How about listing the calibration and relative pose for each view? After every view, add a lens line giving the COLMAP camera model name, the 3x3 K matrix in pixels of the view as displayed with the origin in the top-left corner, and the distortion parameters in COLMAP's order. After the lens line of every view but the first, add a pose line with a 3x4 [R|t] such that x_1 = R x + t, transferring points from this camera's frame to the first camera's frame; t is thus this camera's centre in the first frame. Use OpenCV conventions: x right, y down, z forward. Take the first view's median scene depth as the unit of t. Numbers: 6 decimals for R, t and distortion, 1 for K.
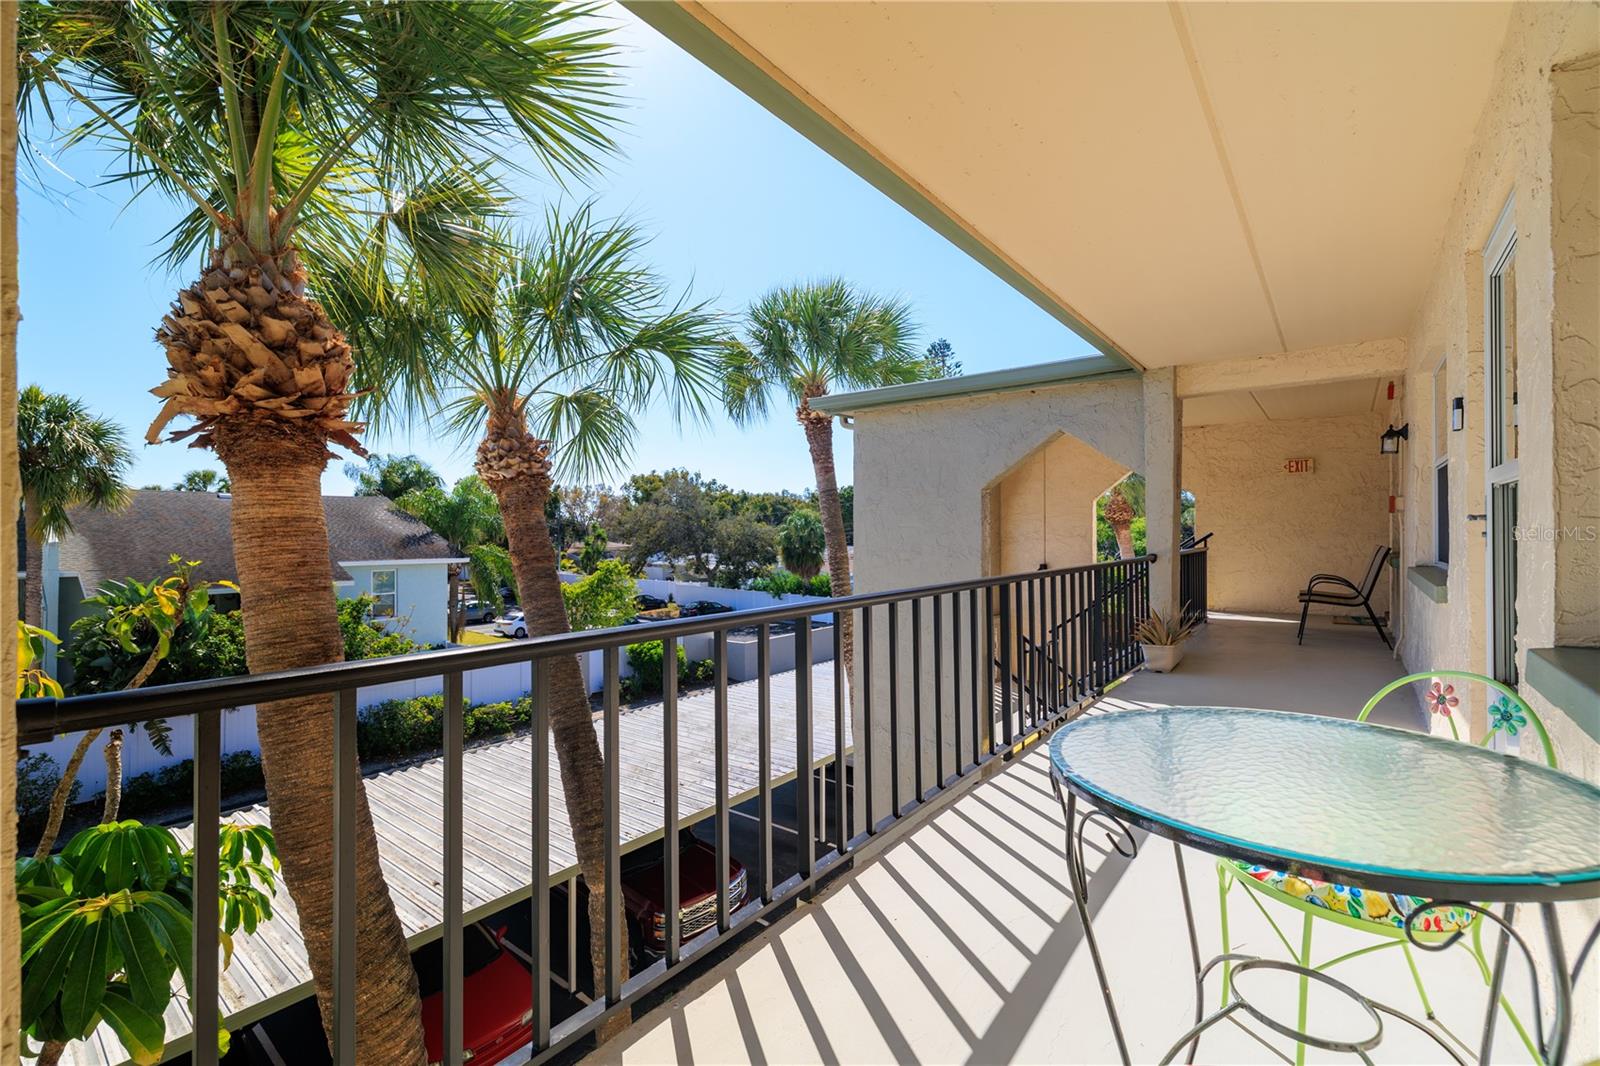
lens RADIAL K [[681.1, 0, 793.0], [0, 681.1, 531.3], [0, 0, 1]] dist [0.000376, 0.000041]
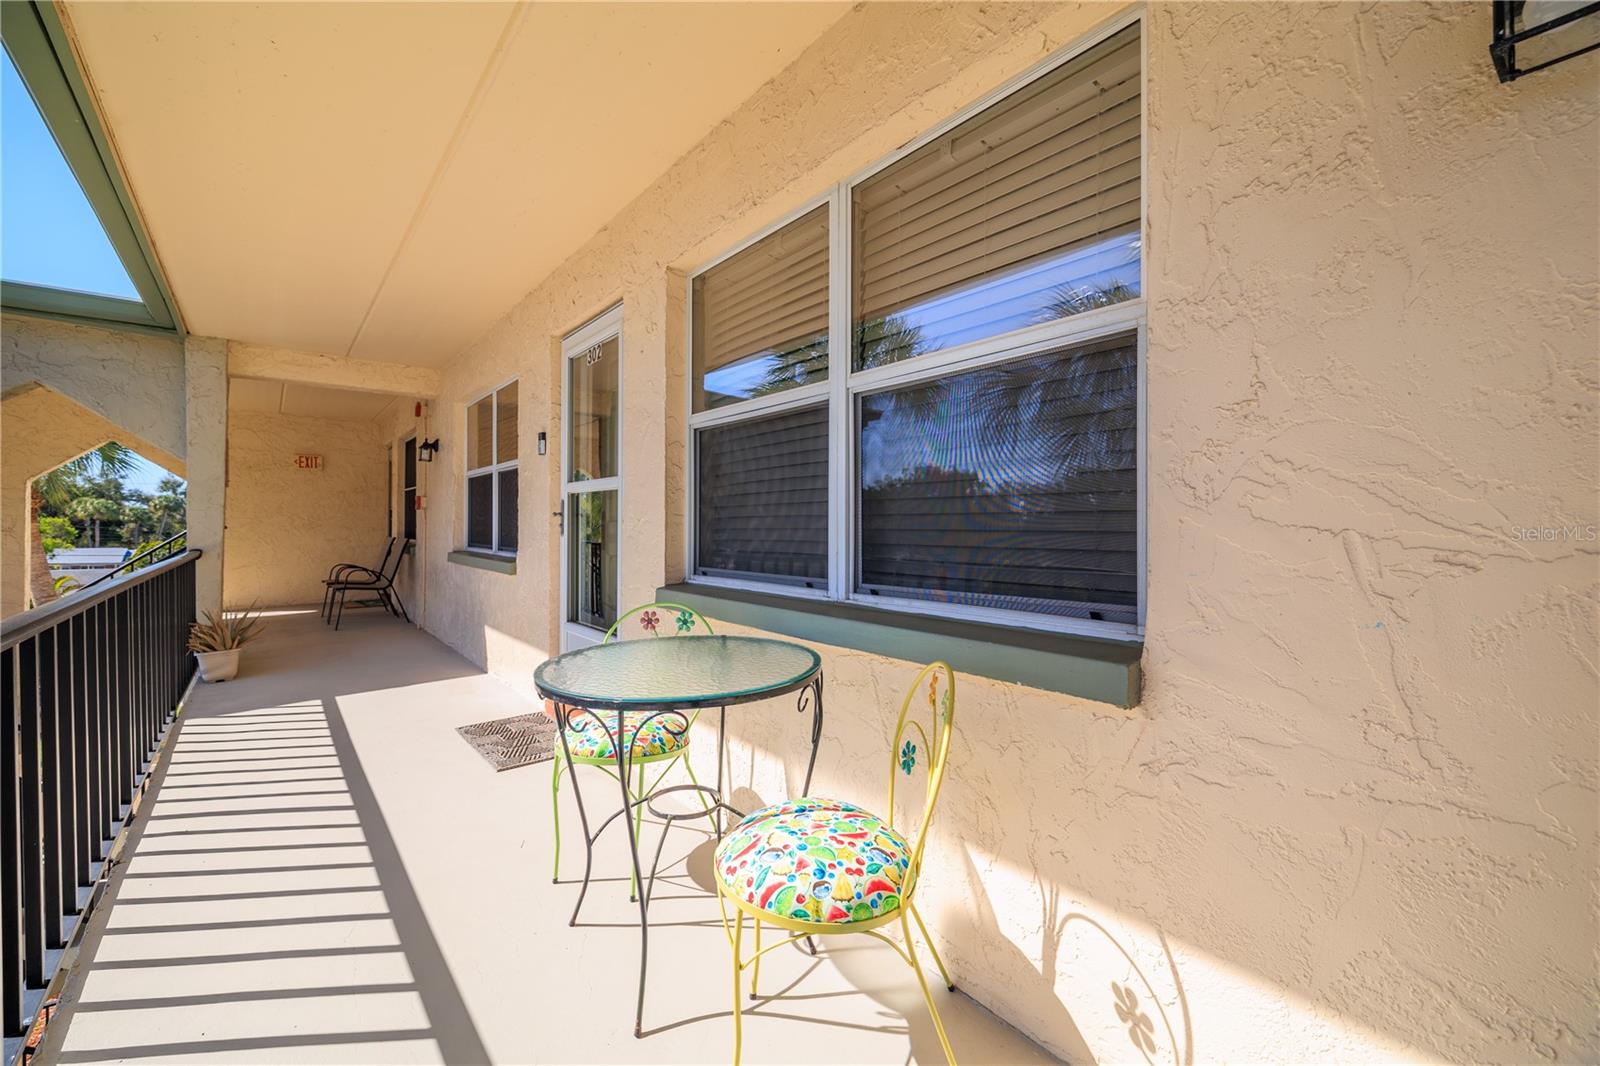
lens RADIAL K [[681.1, 0, 787.8], [0, 681.1, 535.0], [0, 0, 1]] dist [0.000376, 0.000041]
pose [[0.217408, -0.006401, 0.976060, -0.165294], [-0.005342, 0.999956, 0.007748, 0.005220], [-0.976066, -0.006899, 0.217364, 0.080868]]
